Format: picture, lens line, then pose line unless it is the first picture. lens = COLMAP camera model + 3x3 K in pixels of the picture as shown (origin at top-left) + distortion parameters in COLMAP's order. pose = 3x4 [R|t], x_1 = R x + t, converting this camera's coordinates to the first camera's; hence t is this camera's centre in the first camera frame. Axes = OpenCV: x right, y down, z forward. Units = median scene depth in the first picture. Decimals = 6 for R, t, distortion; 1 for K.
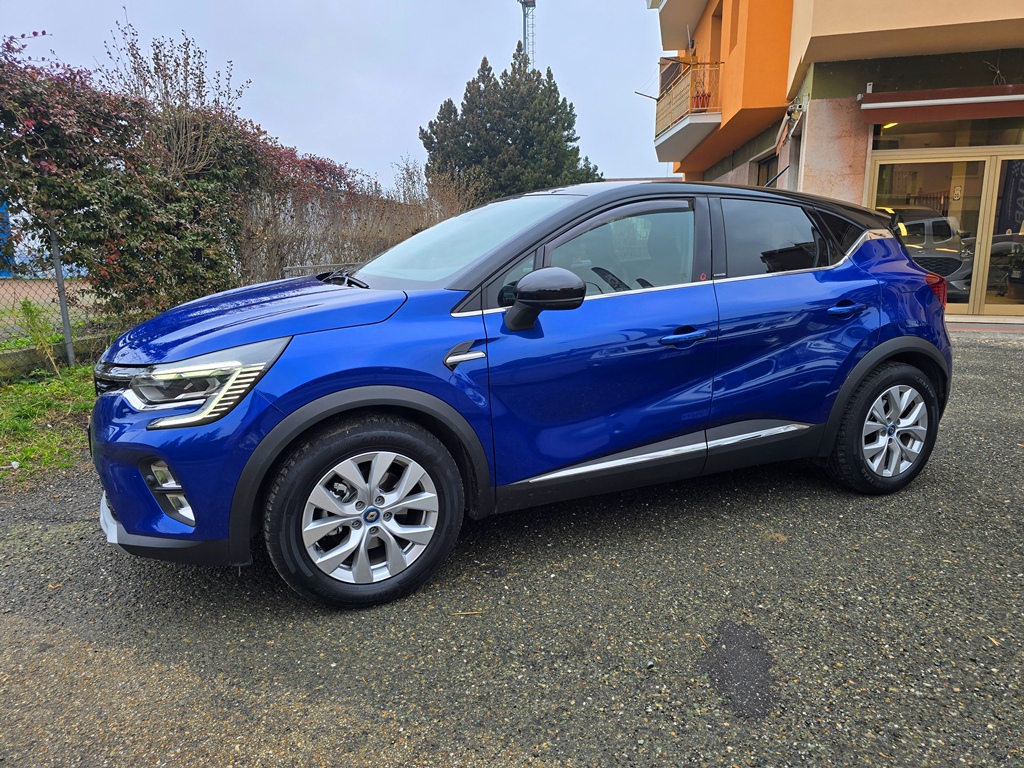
lens RADIAL K [[713.1, 0, 517.3], [0, 713.1, 382.0], [0, 0, 1]] dist [0.072491, -0.074588]
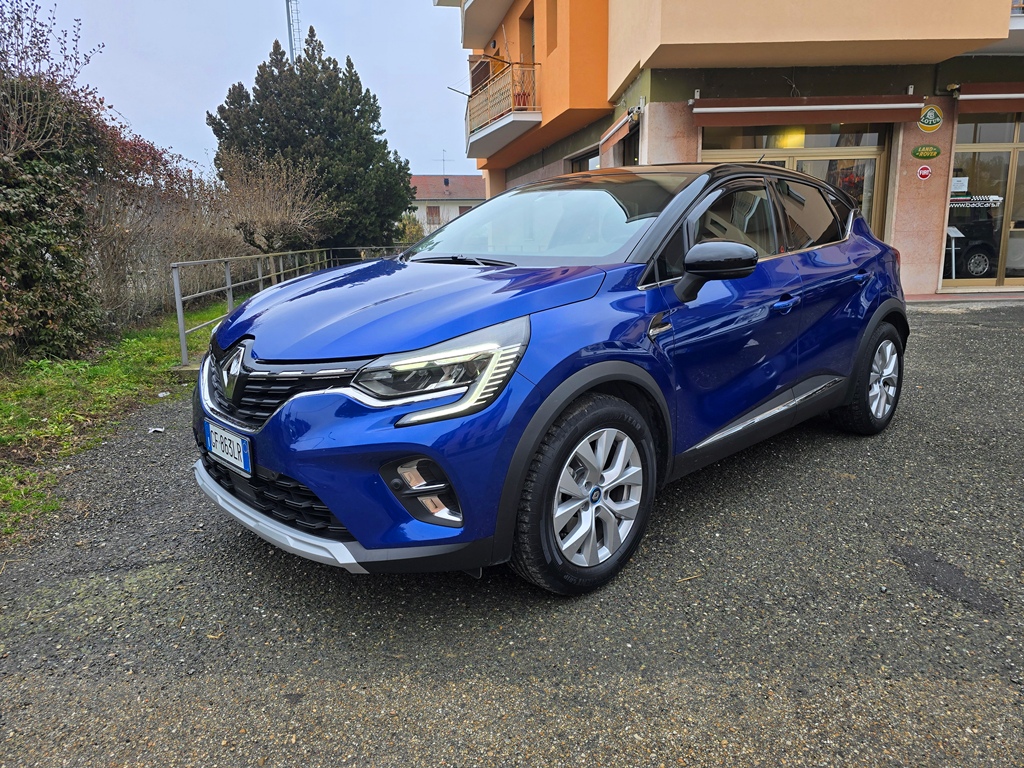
lens RADIAL K [[713.1, 0, 517.3], [0, 713.1, 382.0], [0, 0, 1]] dist [0.072491, -0.074588]
pose [[0.940297, -0.081151, 0.330540, -0.224921], [0.080662, 0.996625, 0.015220, 0.003166], [-0.330660, 0.012351, 0.943669, 0.041296]]
